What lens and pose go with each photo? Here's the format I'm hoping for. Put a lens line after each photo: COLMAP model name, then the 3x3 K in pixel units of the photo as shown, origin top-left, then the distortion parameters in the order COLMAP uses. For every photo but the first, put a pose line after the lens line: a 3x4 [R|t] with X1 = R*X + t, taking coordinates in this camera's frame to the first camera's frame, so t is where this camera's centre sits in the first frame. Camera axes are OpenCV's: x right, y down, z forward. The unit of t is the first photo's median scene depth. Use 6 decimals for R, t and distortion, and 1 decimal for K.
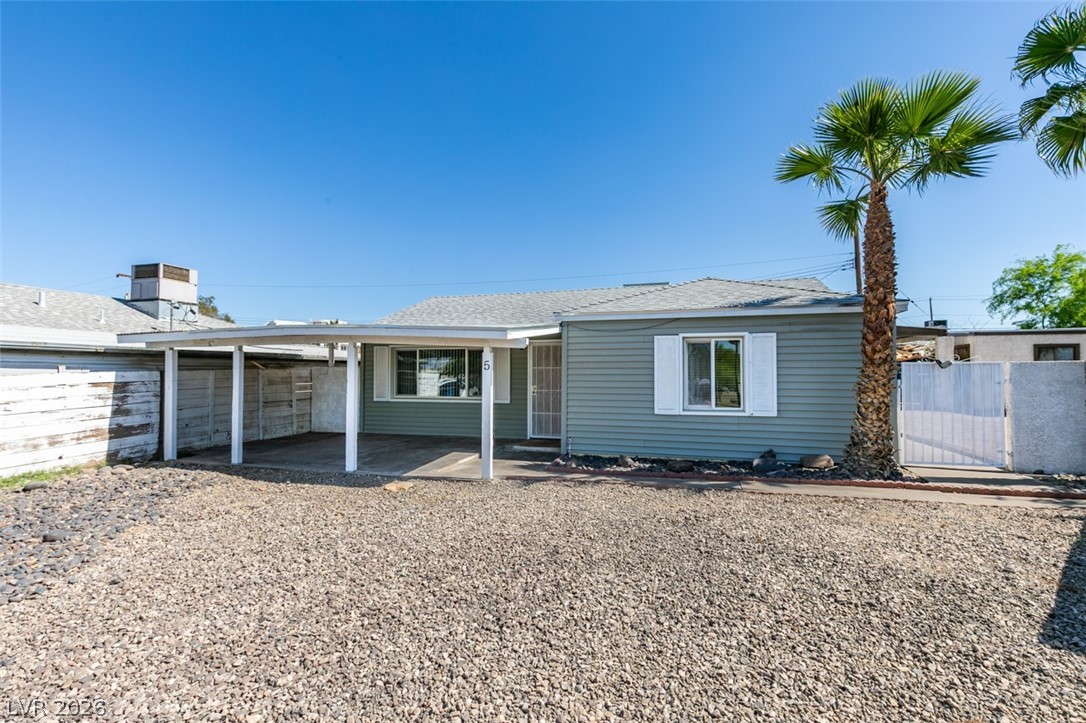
lens RADIAL K [[490.4, 0, 541.2], [0, 490.4, 361.2], [0, 0, 1]] dist [0.008643, -0.000325]
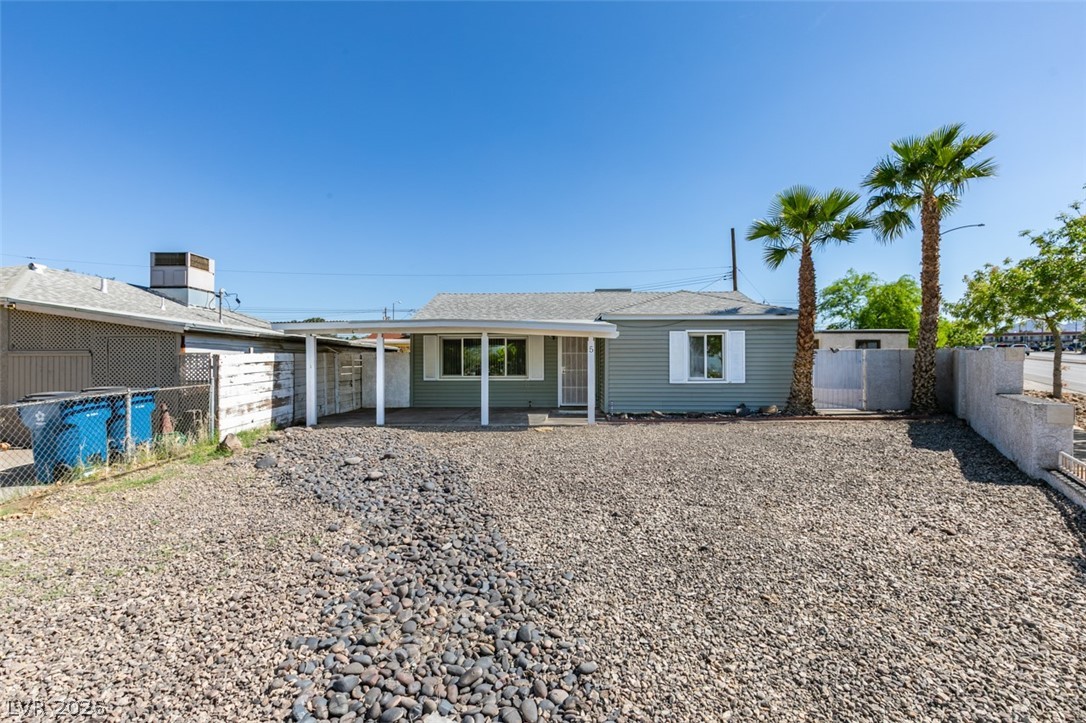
lens RADIAL K [[490.4, 0, 543.6], [0, 490.4, 358.7], [0, 0, 1]] dist [0.008643, -0.000325]
pose [[0.966483, 0.002058, 0.256721, -0.525026], [-0.005205, 0.999919, 0.011581, 0.017451], [-0.256677, -0.012529, 0.966416, -0.347283]]
